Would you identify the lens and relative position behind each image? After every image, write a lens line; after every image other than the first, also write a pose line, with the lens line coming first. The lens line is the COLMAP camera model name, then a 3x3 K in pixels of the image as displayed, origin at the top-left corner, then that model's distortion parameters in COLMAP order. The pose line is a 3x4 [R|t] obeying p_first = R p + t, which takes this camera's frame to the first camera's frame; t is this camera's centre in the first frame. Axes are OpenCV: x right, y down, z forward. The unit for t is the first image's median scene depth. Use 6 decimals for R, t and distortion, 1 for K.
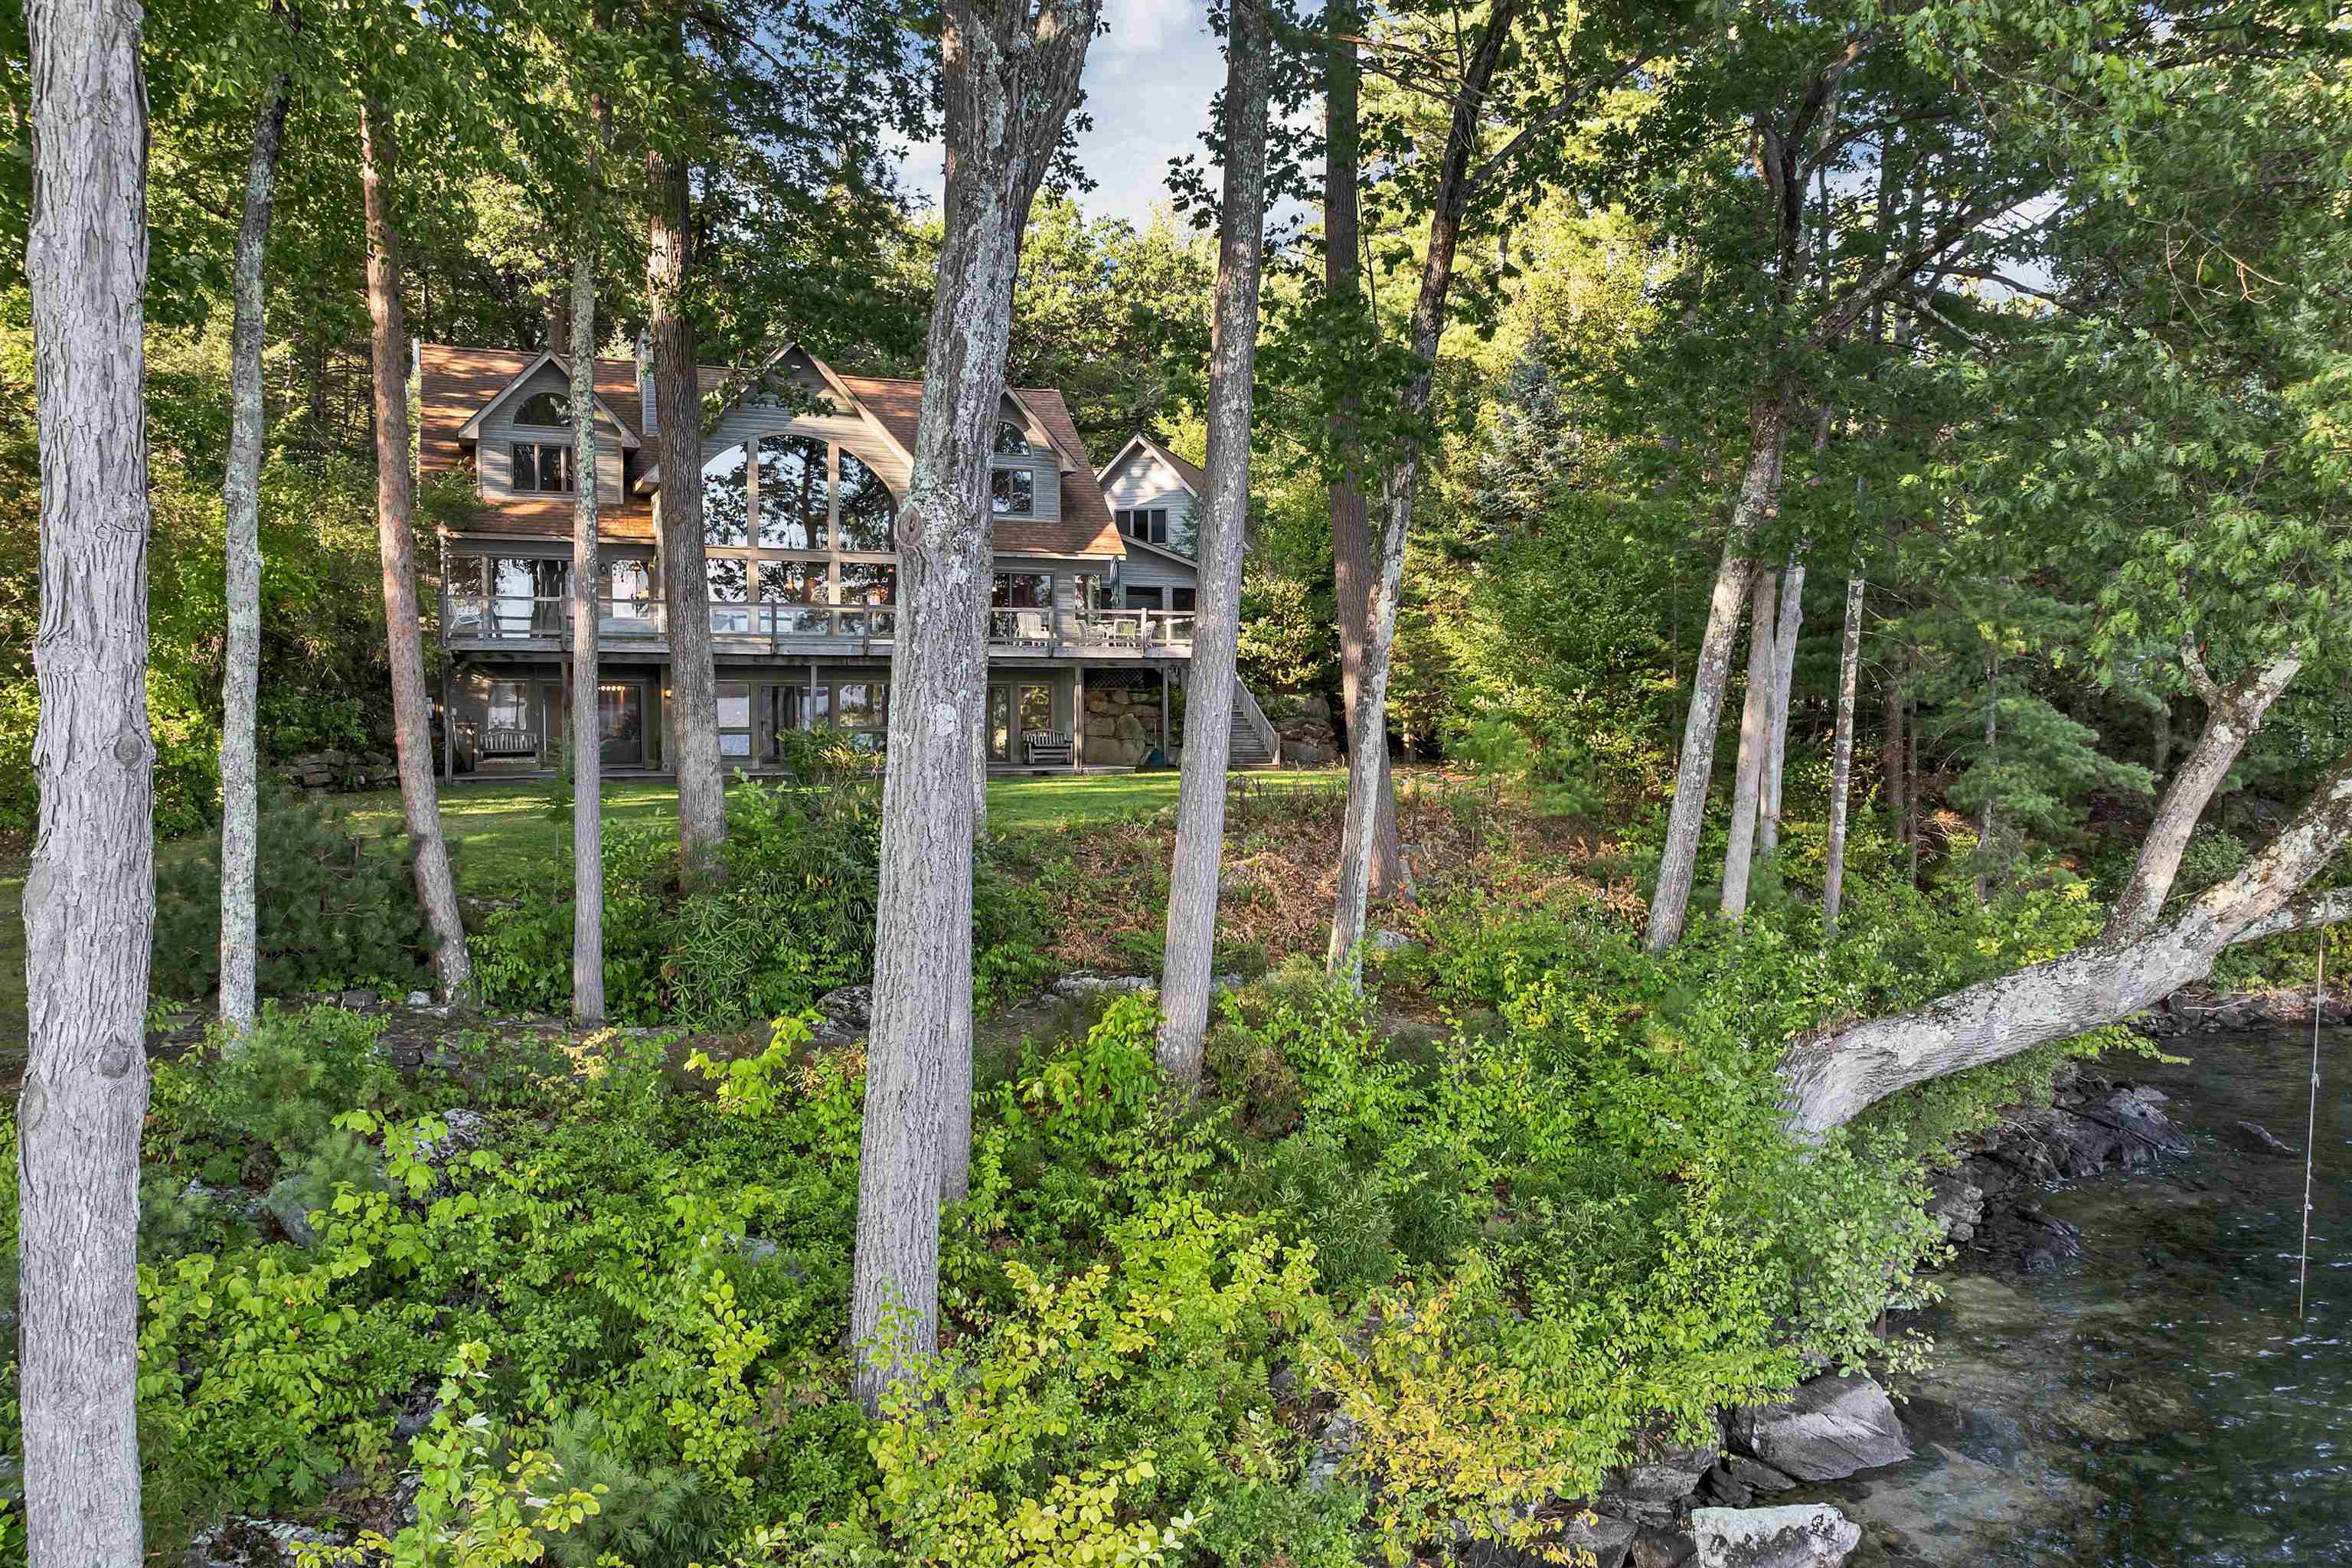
lens RADIAL K [[1603.0, 0, 1176.0], [0, 1603.0, 784.0], [0, 0, 1]] dist [-0.002641, -0.000309]
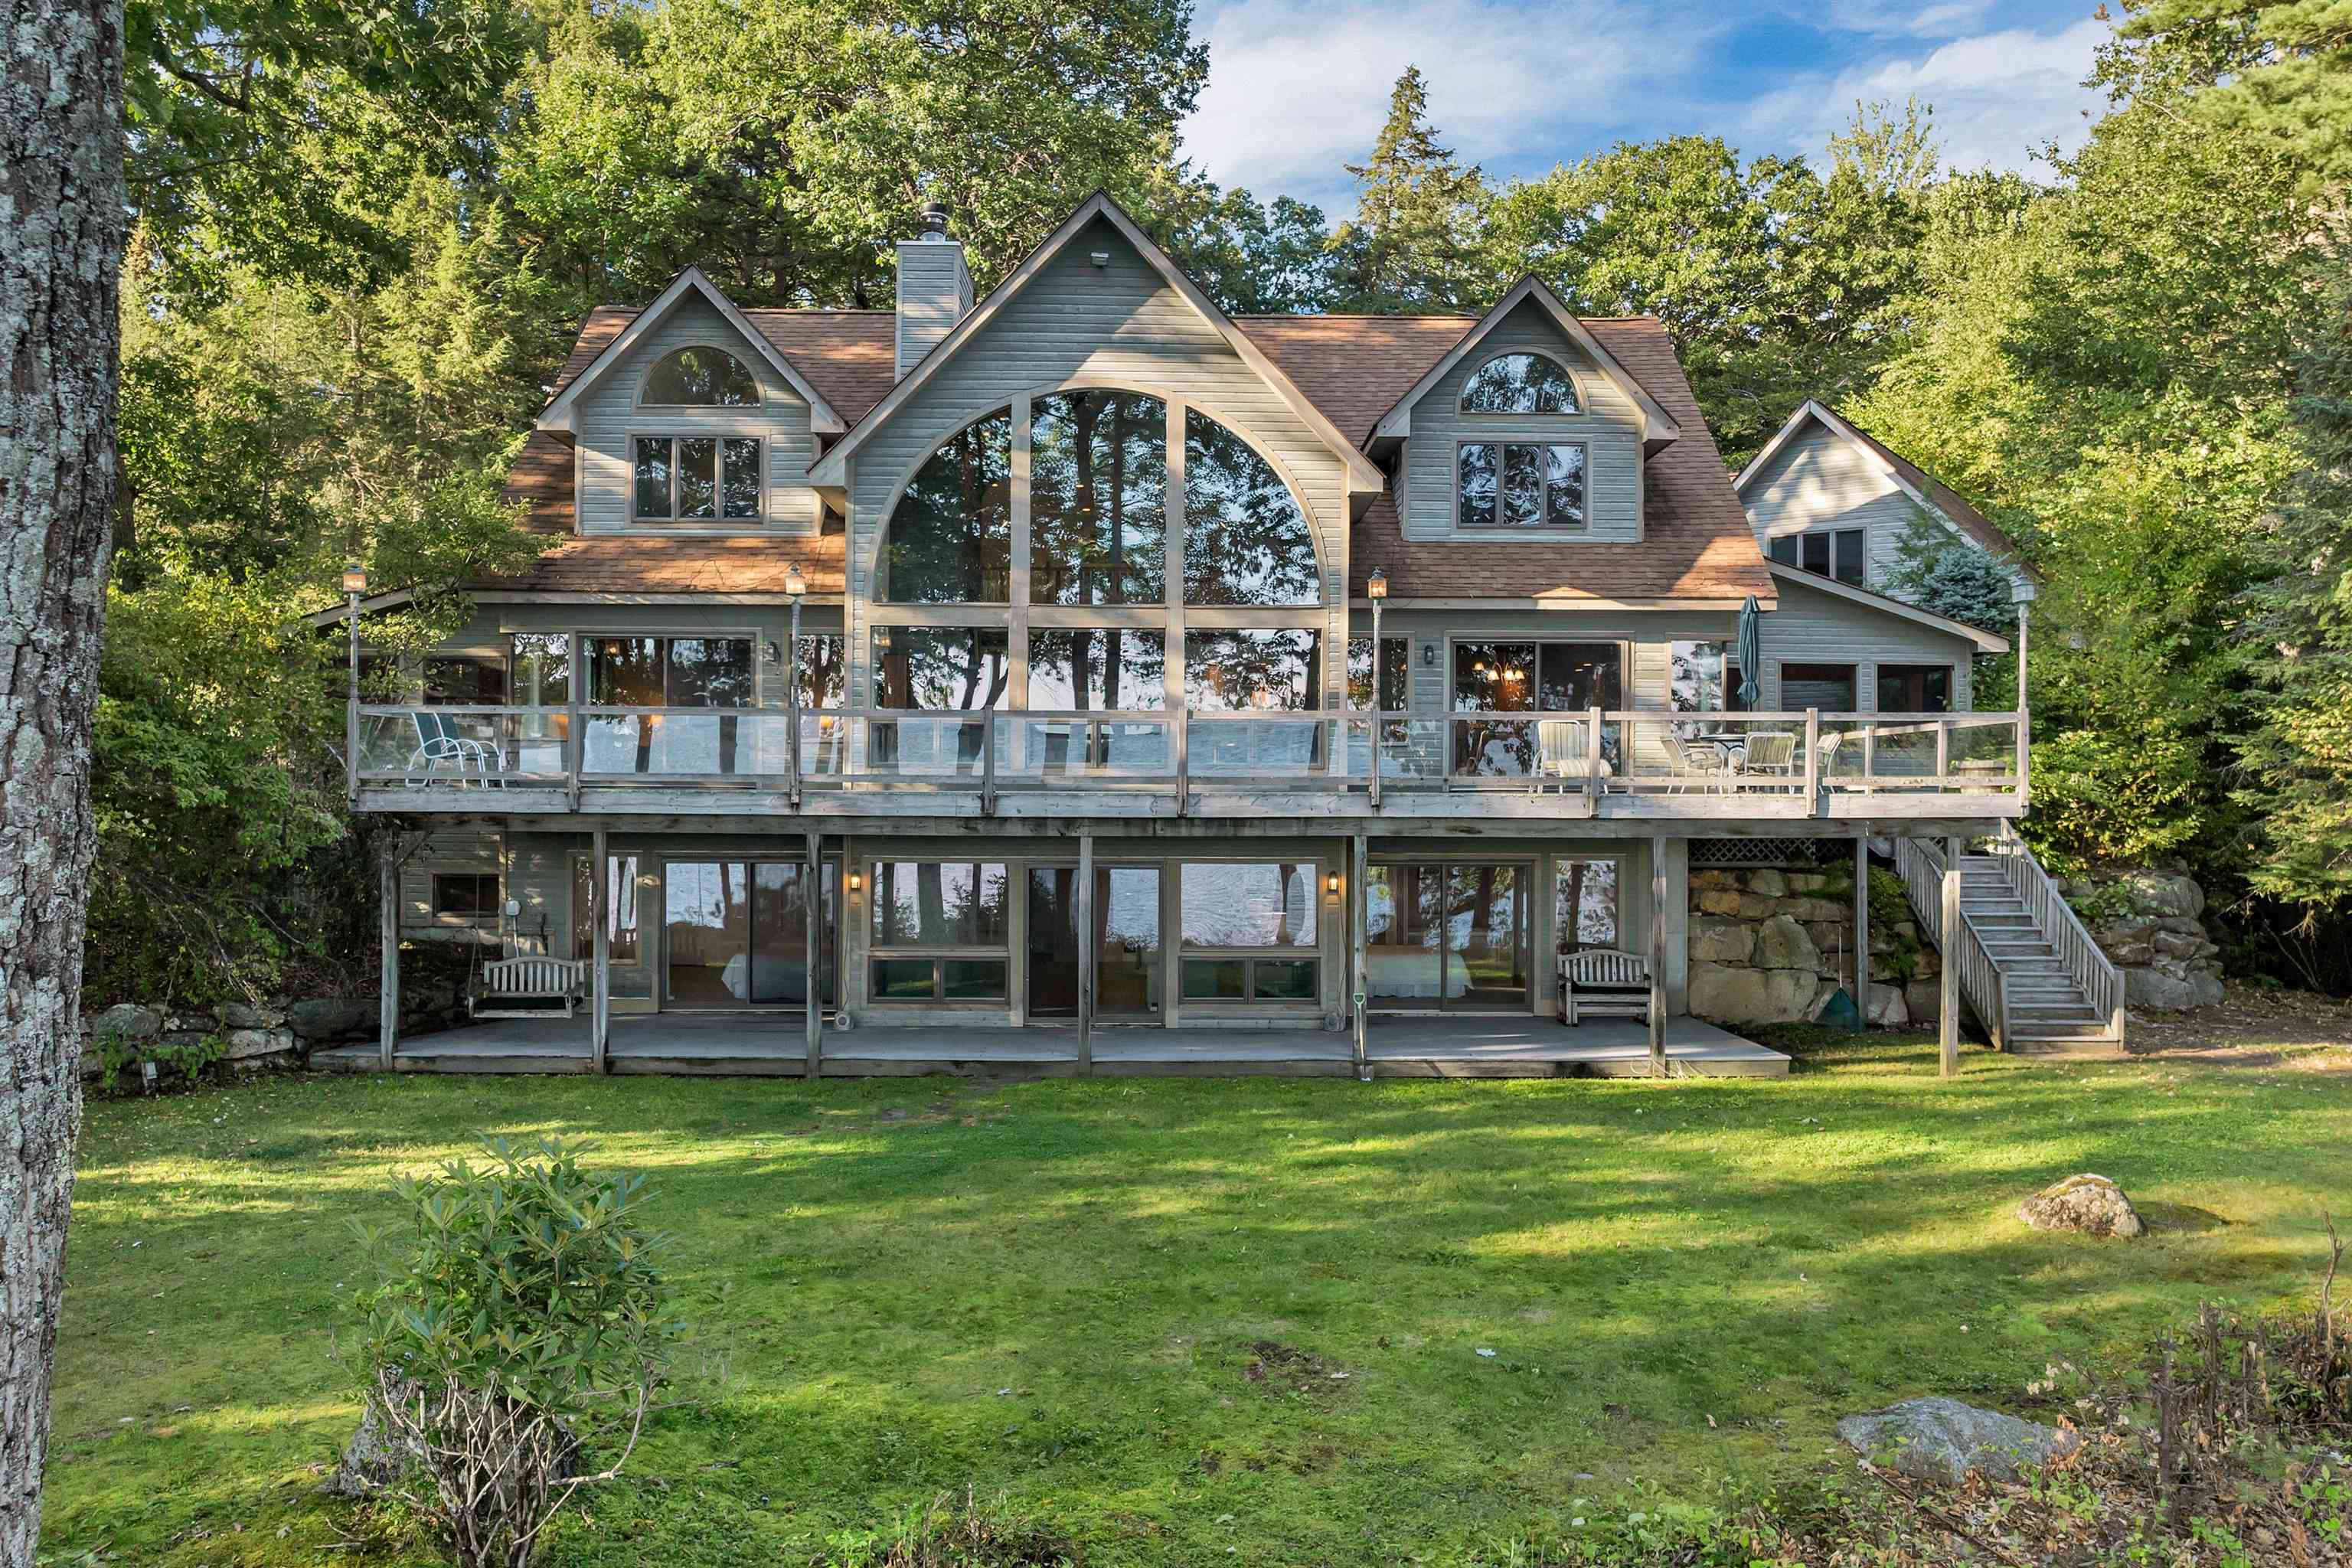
lens RADIAL K [[1627.4, 0, 1176.0], [0, 1627.4, 784.0], [0, 0, 1]] dist [-0.080618, -0.001637]
pose [[0.916141, 0.002805, -0.400846, -0.002084], [-0.026666, 0.998187, -0.053962, -0.050179], [0.399968, 0.060126, 0.914555, 0.436654]]
